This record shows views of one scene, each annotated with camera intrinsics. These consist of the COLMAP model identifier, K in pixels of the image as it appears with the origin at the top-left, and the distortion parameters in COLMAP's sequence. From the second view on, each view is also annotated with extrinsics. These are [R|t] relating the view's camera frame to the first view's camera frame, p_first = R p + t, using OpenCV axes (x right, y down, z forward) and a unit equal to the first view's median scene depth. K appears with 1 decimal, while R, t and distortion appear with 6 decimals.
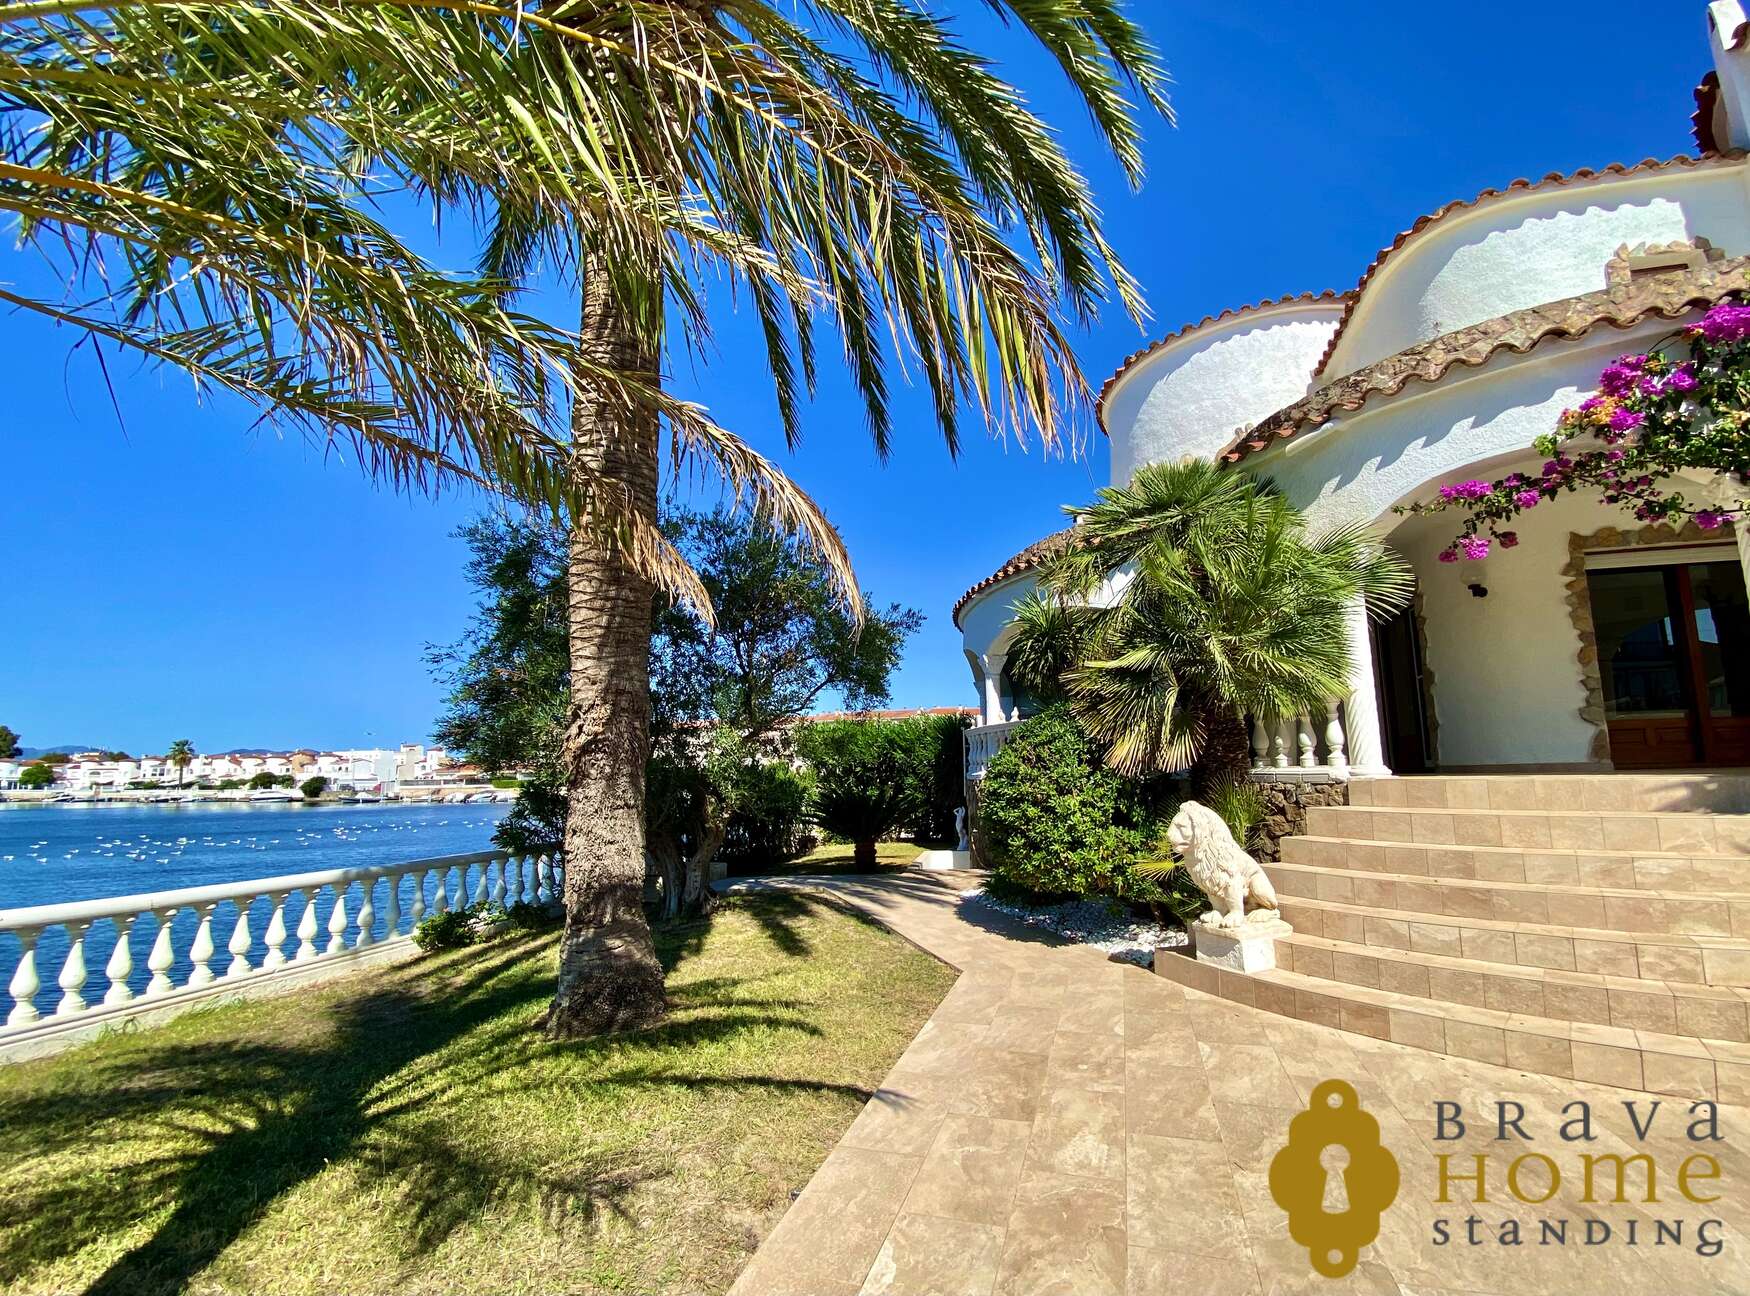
lens RADIAL K [[735.4, 0, 901.1], [0, 735.4, 673.7], [0, 0, 1]] dist [0.001855, -0.008540]
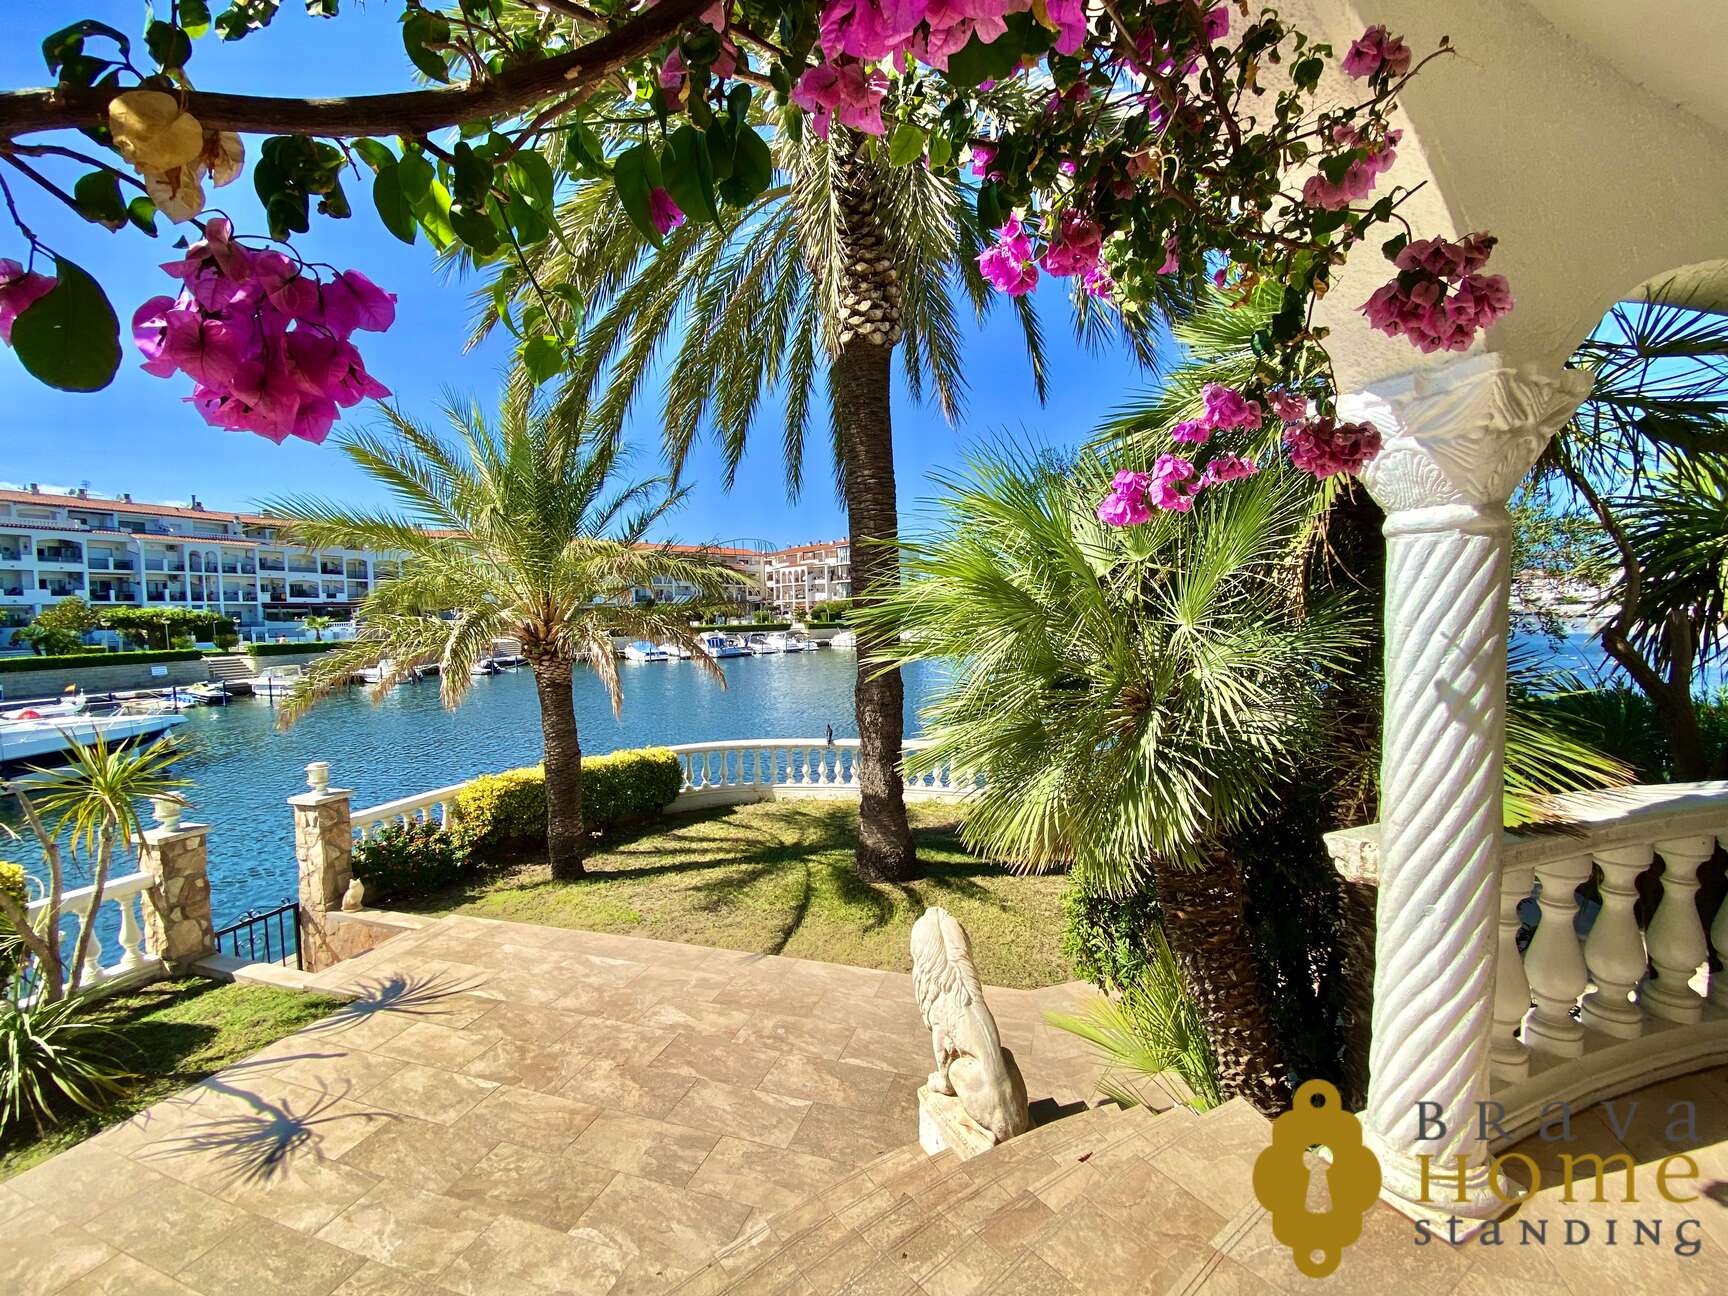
lens RADIAL K [[697.0, 0, 866.2], [0, 697.0, 646.6], [0, 0, 1]] dist [0.012290, -0.016181]
pose [[-0.023596, 0.073250, -0.997034, 0.997185], [0.151298, 0.986087, 0.068865, -0.147863], [0.988207, -0.149224, -0.034350, 0.890631]]
